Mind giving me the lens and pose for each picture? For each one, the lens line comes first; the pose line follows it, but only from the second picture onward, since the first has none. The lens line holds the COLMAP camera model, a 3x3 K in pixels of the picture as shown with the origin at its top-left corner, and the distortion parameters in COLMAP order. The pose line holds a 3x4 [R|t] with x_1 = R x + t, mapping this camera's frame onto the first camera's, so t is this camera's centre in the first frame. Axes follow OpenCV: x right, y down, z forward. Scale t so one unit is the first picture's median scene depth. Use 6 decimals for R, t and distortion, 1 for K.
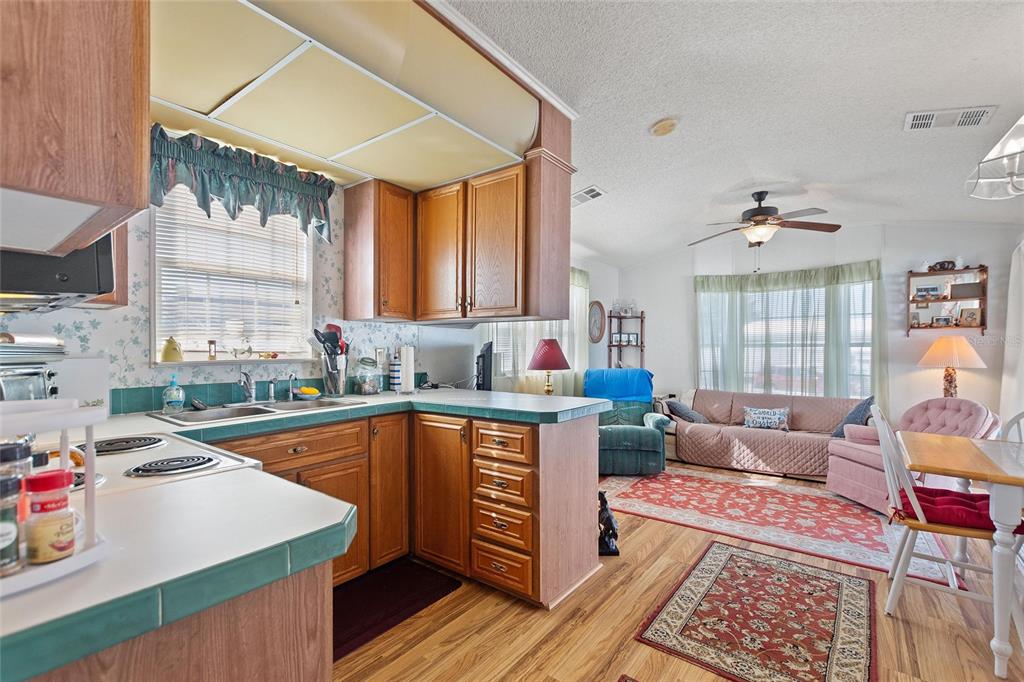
lens RADIAL K [[462.2, 0, 512.4], [0, 462.2, 357.3], [0, 0, 1]] dist [-0.024138, 0.001365]
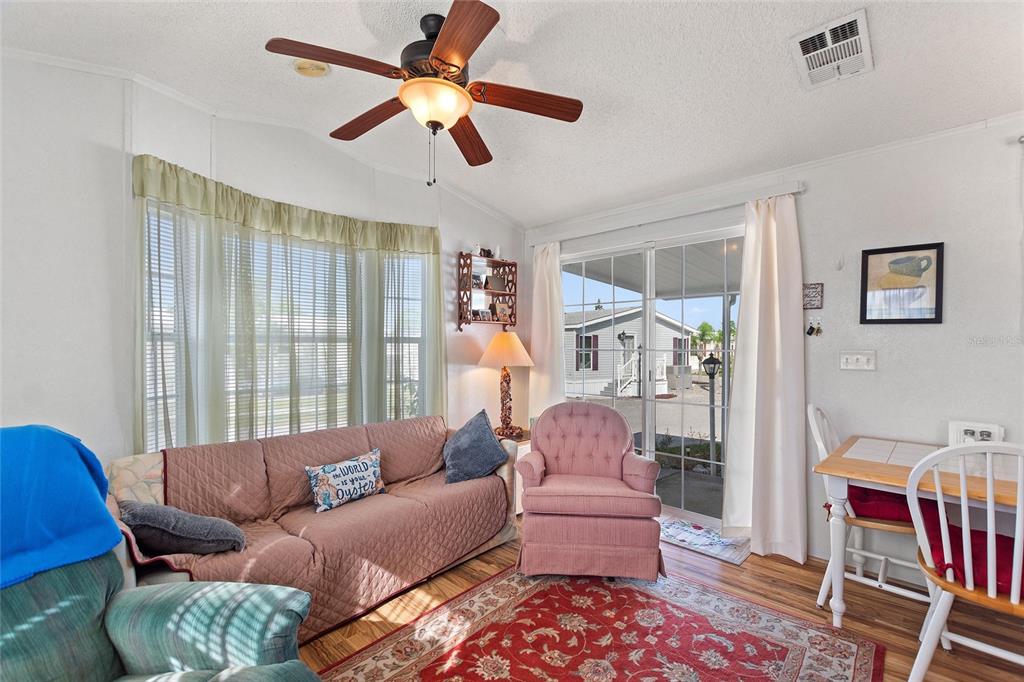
lens RADIAL K [[442.6, 0, 512.0], [0, 442.6, 341.0], [0, 0, 1]] dist [0.001501, 0.000199]
pose [[0.092558, 0.010223, 0.995655, 0.084932], [0.009416, 0.999894, -0.011141, -0.020241], [-0.995663, 0.010406, 0.092452, 0.947674]]
